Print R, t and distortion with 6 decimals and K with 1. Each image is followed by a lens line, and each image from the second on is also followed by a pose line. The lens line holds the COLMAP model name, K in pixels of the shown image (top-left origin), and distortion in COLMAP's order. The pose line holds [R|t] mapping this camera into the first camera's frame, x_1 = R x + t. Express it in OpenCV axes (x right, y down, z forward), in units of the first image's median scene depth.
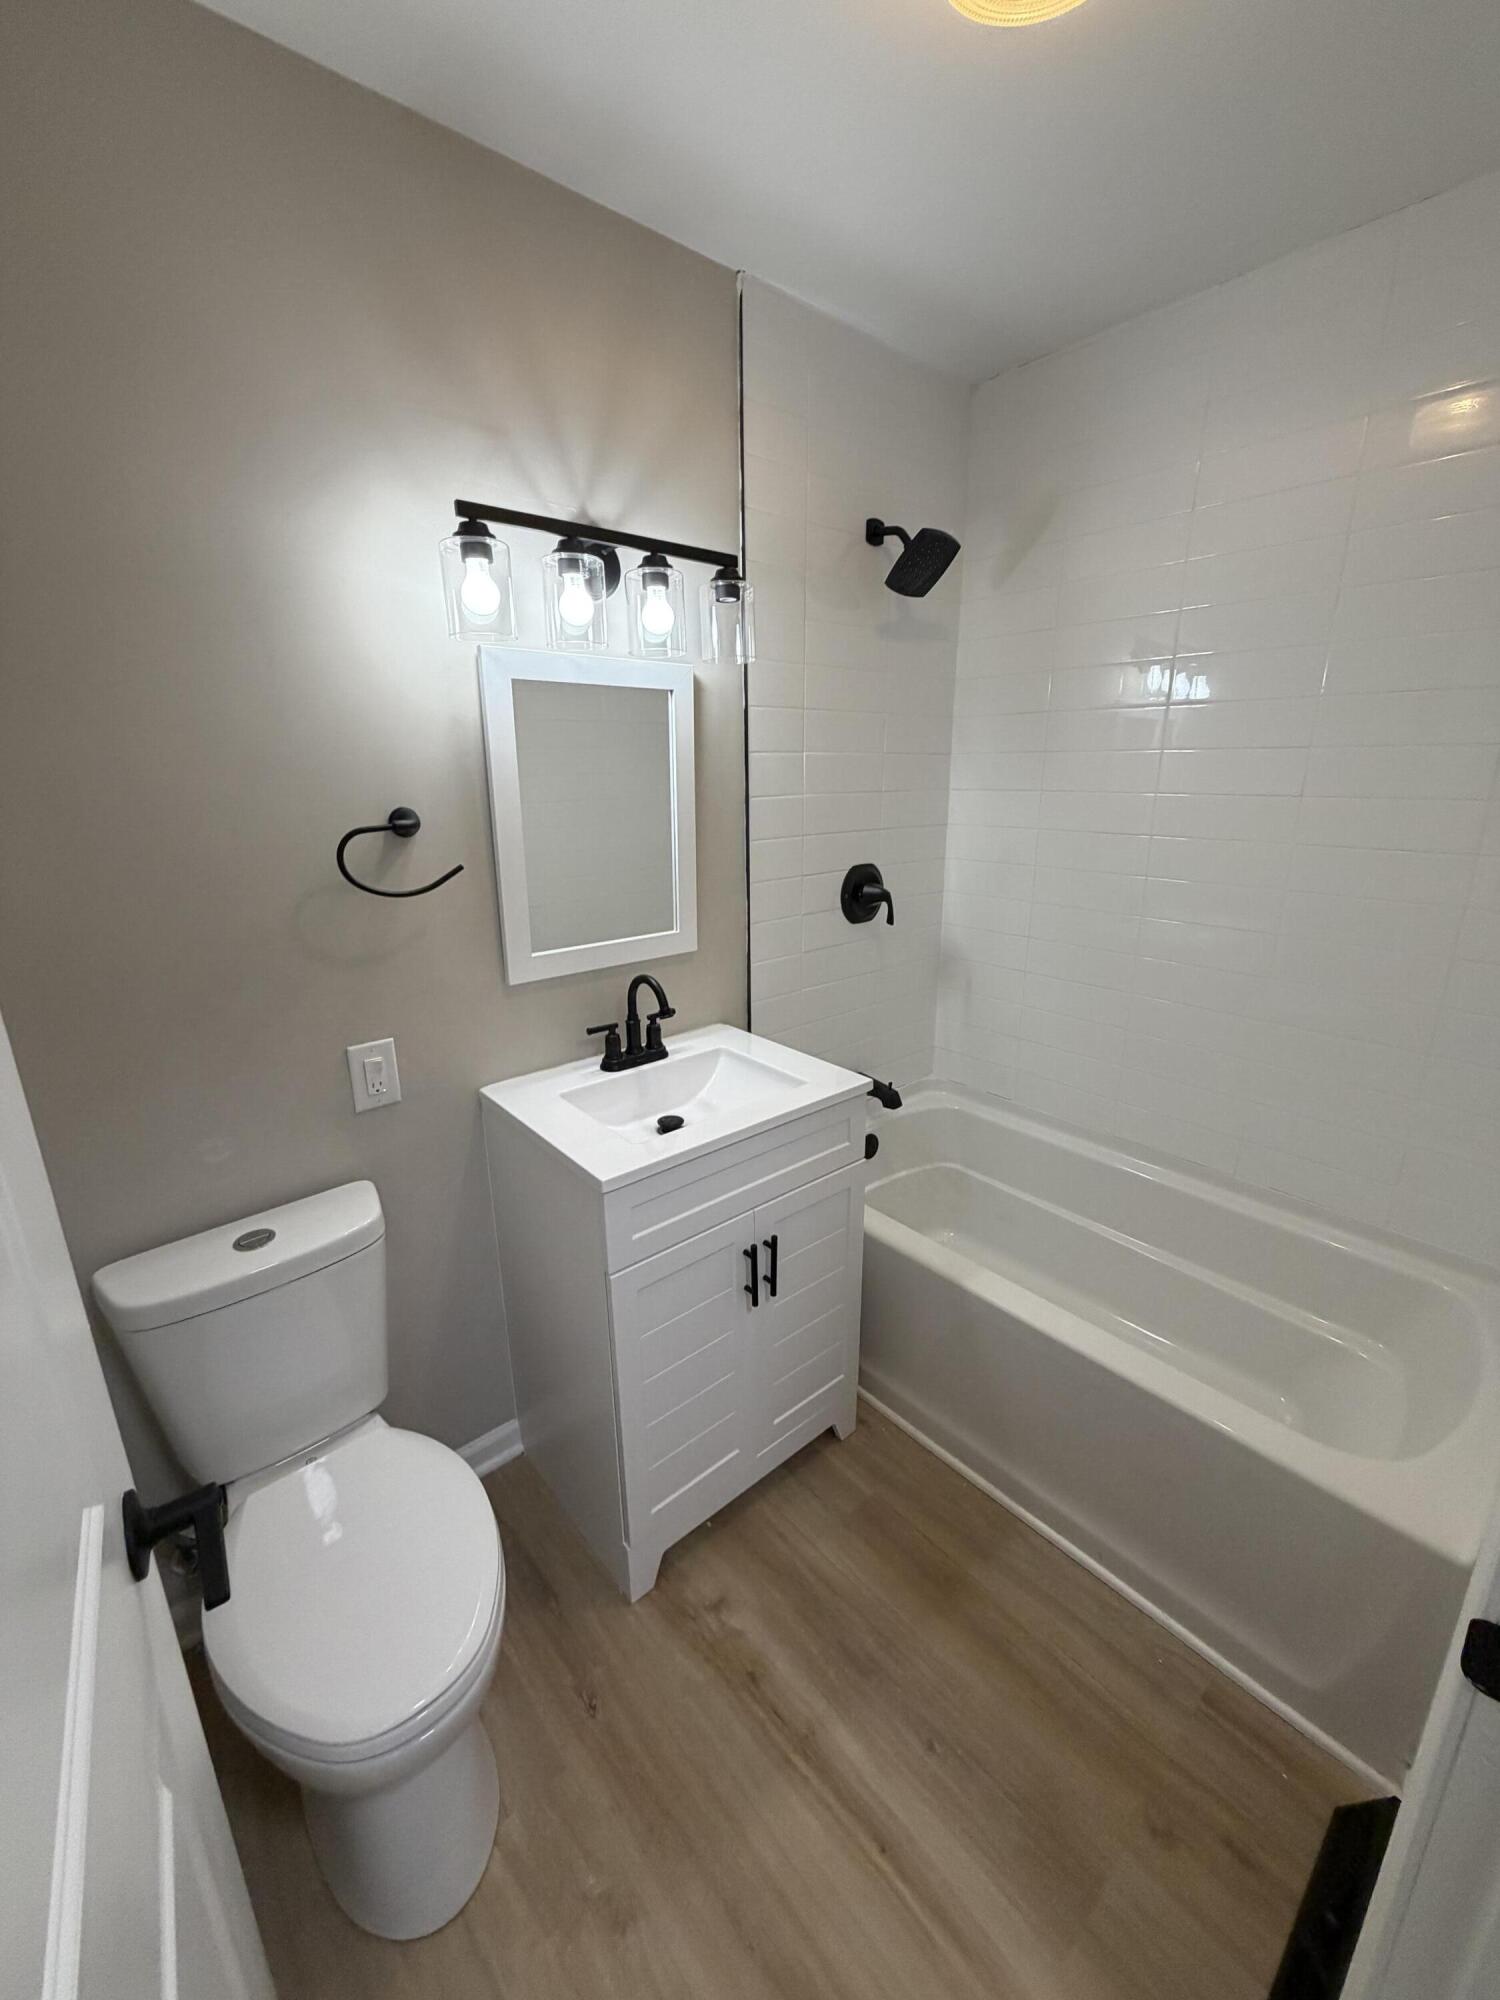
lens RADIAL K [[796.1, 0, 754.4], [0, 796.1, 995.0], [0, 0, 1]] dist [0.000357, -0.000071]
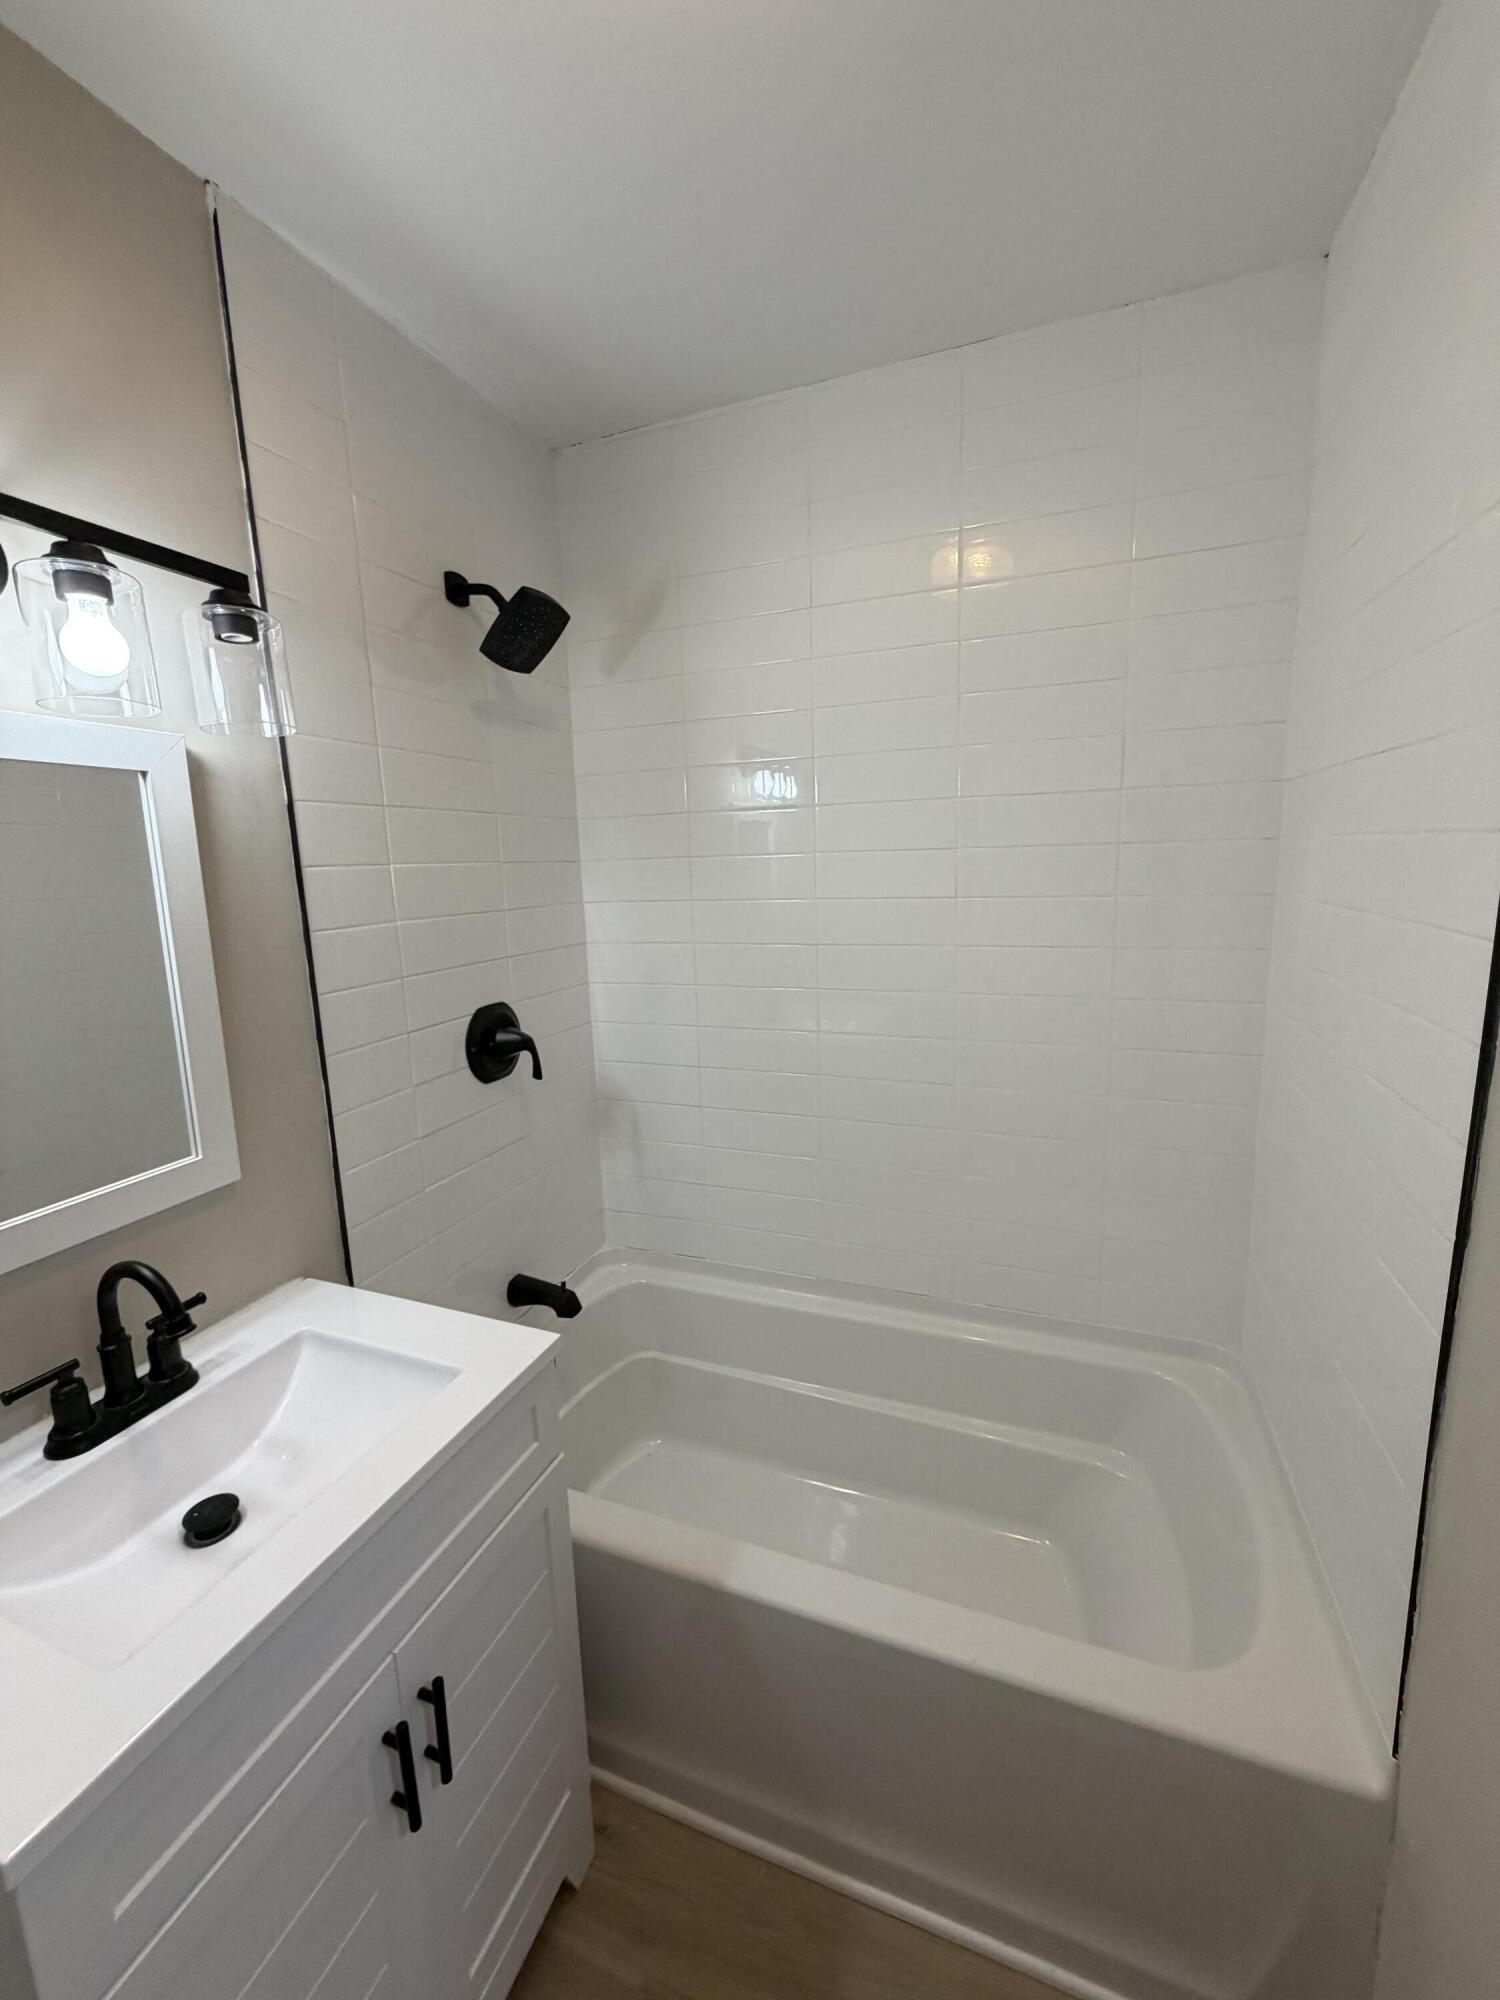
lens RADIAL K [[796.1, 0, 748.6], [0, 796.1, 996.6], [0, 0, 1]] dist [0.000357, -0.000071]
pose [[0.883371, -0.099026, 0.458093, 0.007499], [0.153174, 0.984749, -0.082502, -0.087798], [-0.442936, 0.143048, 0.885068, 0.266313]]
